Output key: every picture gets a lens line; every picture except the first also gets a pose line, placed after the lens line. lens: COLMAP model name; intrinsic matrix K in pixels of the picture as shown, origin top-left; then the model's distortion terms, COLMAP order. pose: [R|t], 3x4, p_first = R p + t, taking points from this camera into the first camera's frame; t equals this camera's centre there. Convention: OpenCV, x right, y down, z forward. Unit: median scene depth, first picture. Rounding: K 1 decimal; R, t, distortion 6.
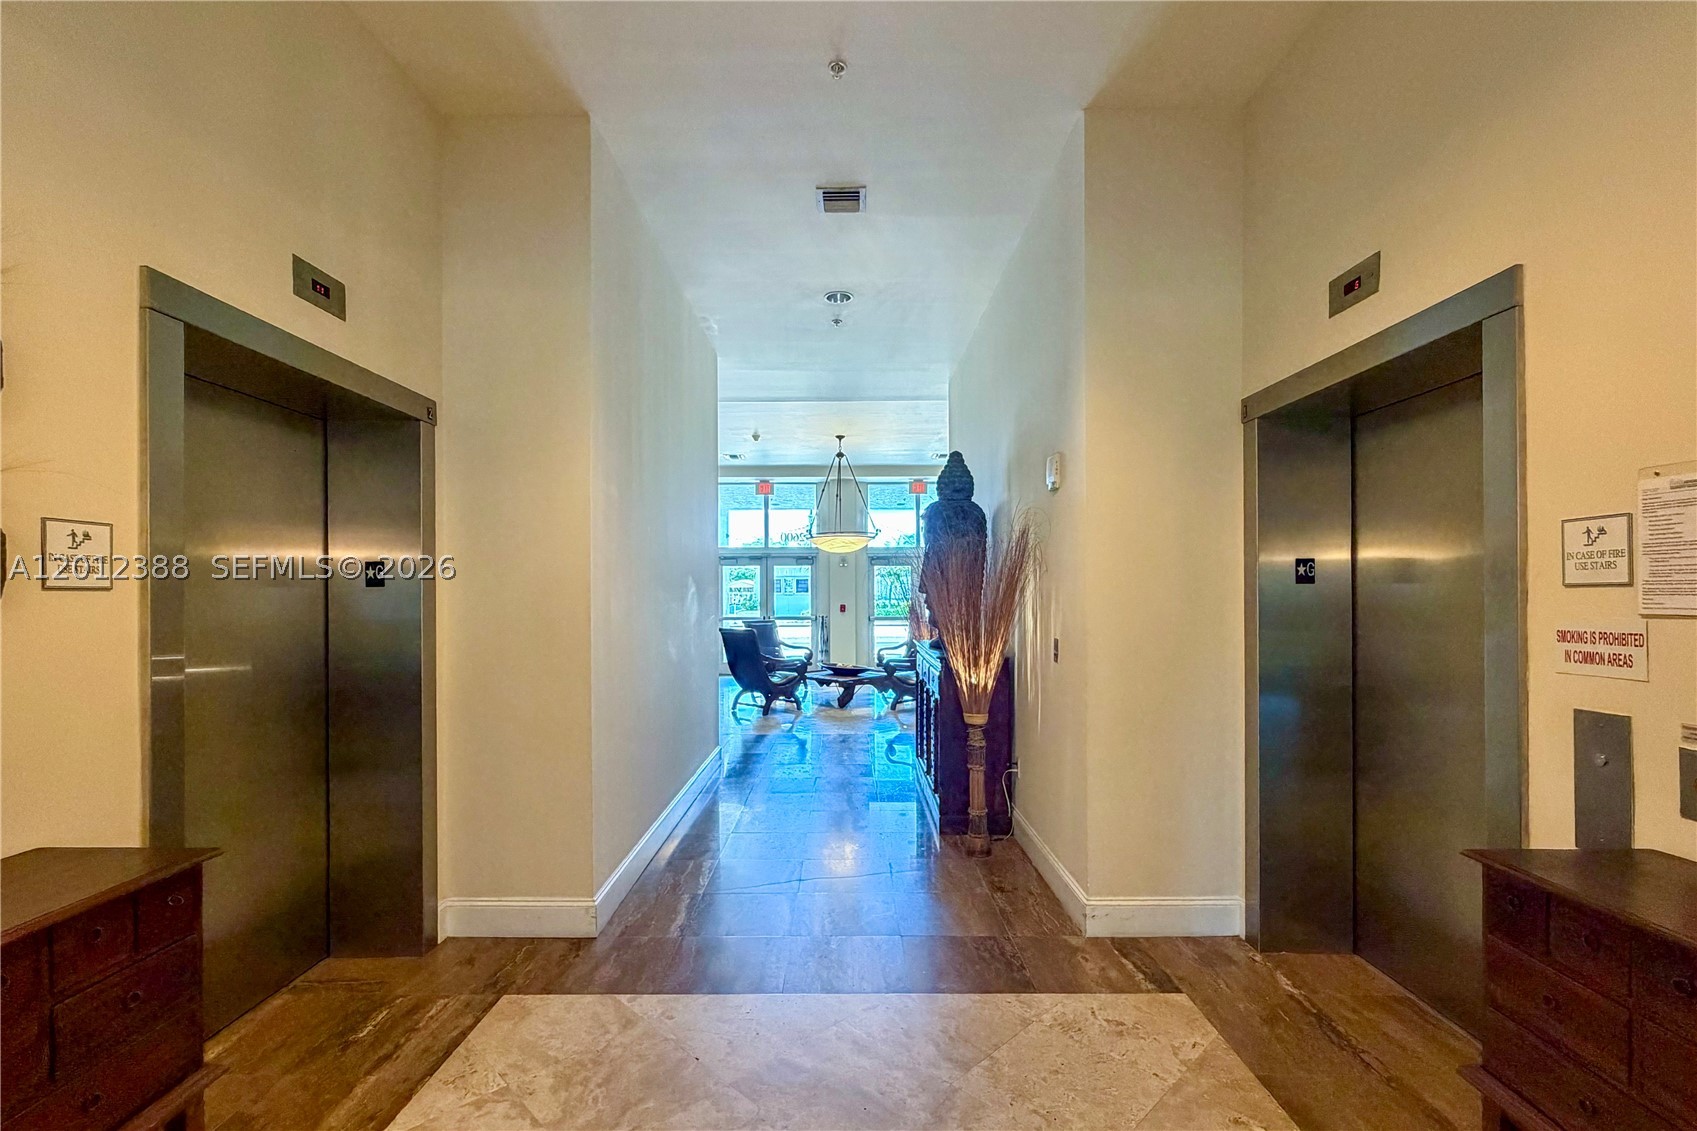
lens RADIAL K [[753.3, 0, 847.3], [0, 753.3, 569.4], [0, 0, 1]] dist [-0.000920, 0.000129]
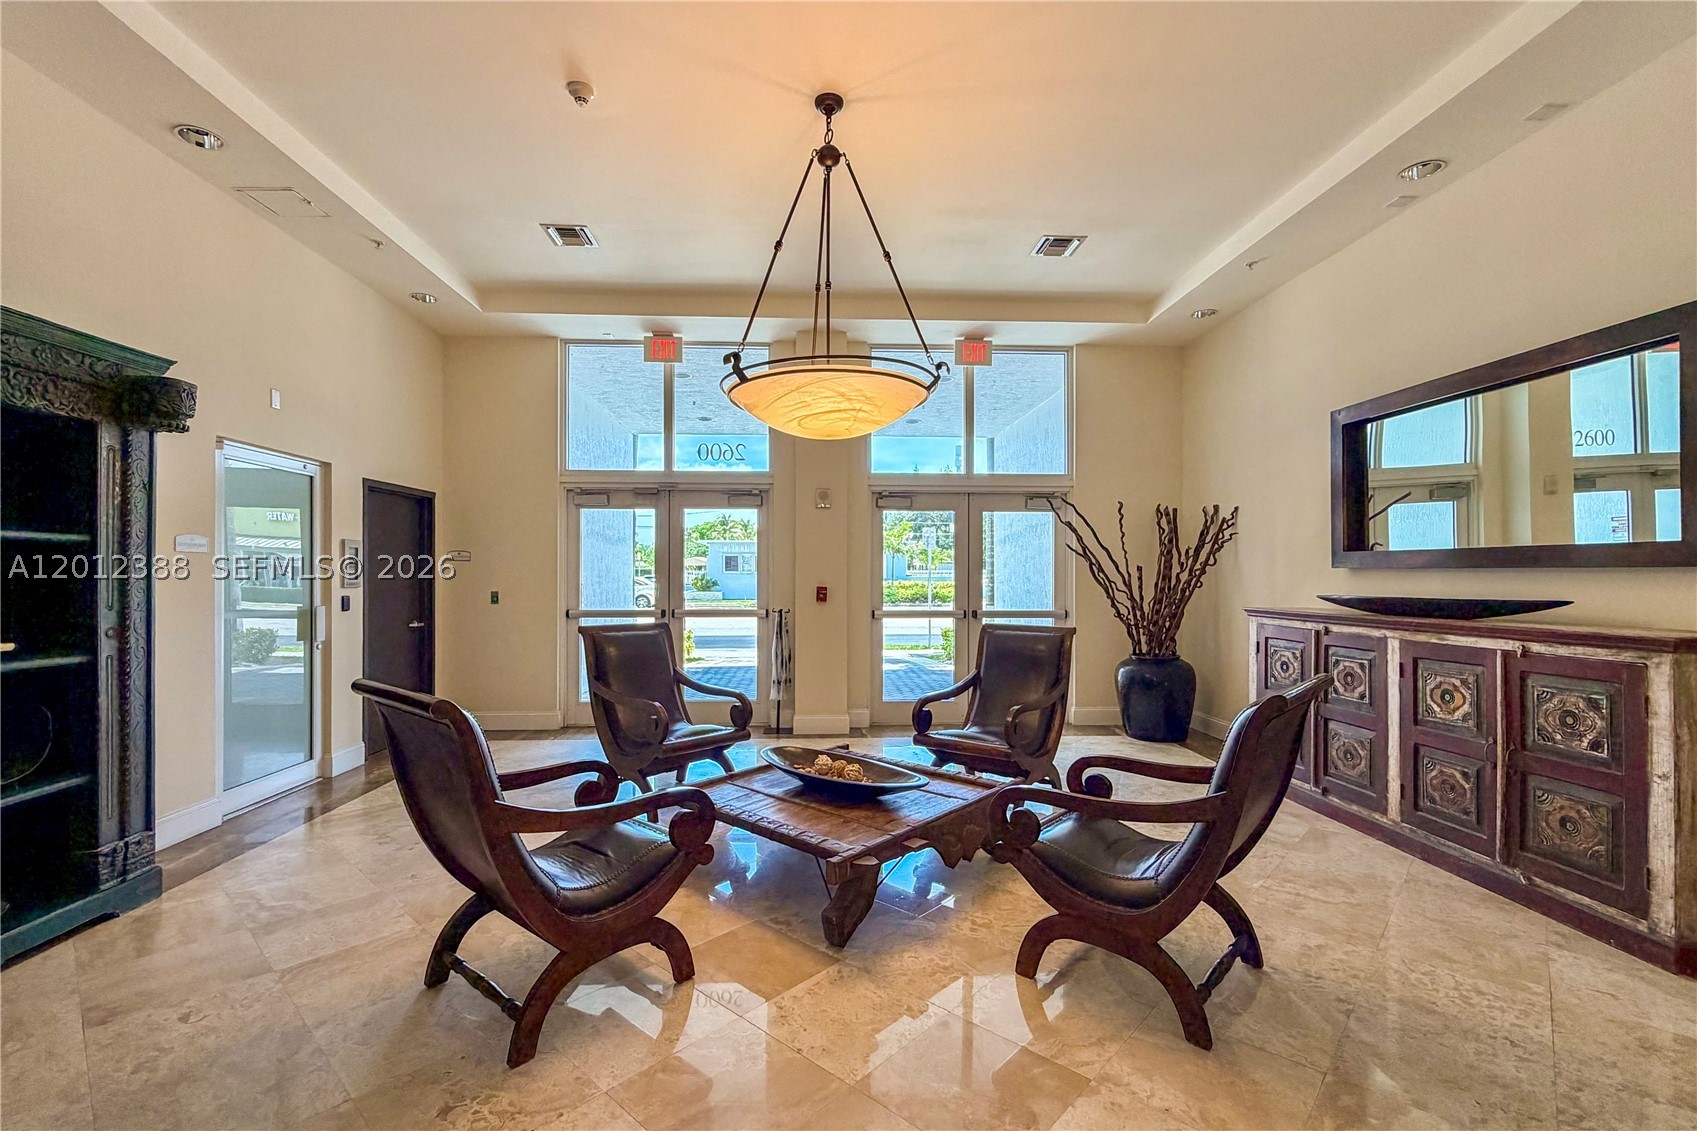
lens RADIAL K [[753.3, 0, 847.3], [0, 753.3, 569.4], [0, 0, 1]] dist [-0.000920, 0.000129]
pose [[0.998772, 0.005098, 0.049288, -0.013063], [-0.006445, 0.999609, 0.027196, 0.021631], [-0.049130, -0.027480, 0.998414, 0.500384]]
